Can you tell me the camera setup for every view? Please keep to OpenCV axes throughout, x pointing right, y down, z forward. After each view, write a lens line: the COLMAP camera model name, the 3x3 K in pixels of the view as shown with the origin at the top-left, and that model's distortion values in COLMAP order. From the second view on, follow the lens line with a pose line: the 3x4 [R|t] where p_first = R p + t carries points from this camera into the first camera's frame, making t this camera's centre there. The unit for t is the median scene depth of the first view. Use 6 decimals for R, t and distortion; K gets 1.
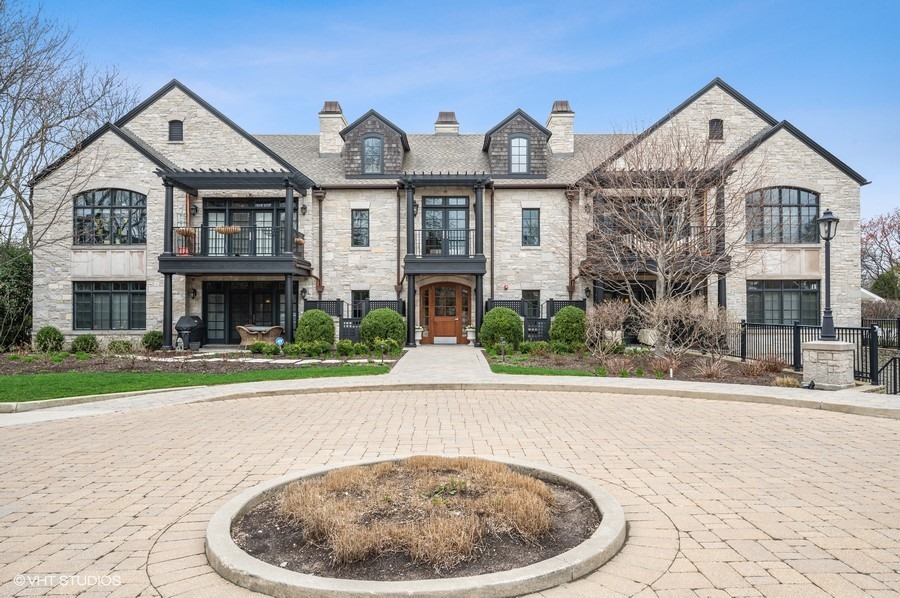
lens RADIAL K [[574.0, 0, 449.5], [0, 574.0, 303.8], [0, 0, 1]] dist [0.000525, 0.000808]
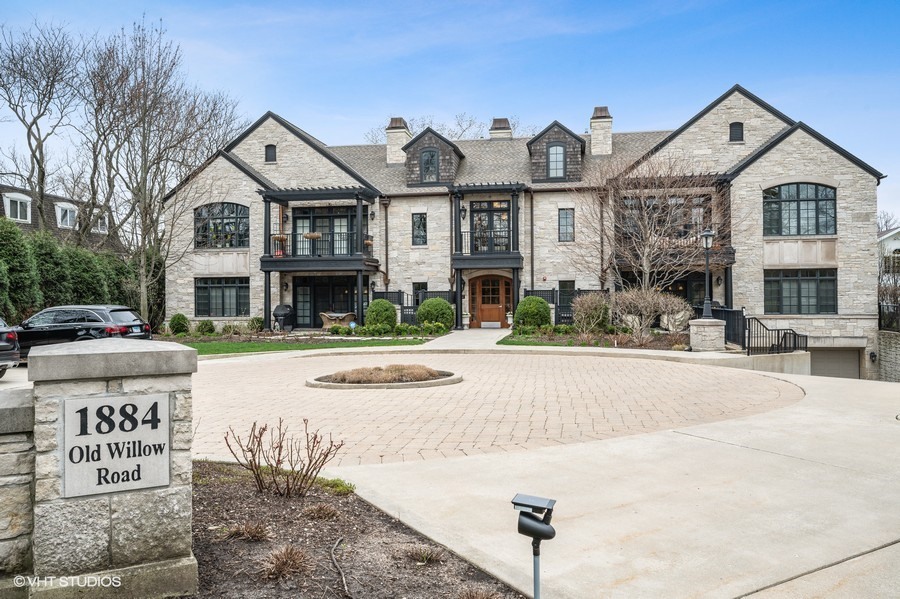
lens RADIAL K [[672.8, 0, 450.2], [0, 672.8, 298.2], [0, 0, 1]] dist [0.007228, 0.005930]
pose [[0.986040, -0.006690, -0.166372, 0.139636], [0.008531, 0.999910, 0.010355, -0.005179], [0.166288, -0.011630, 0.986009, -0.361169]]
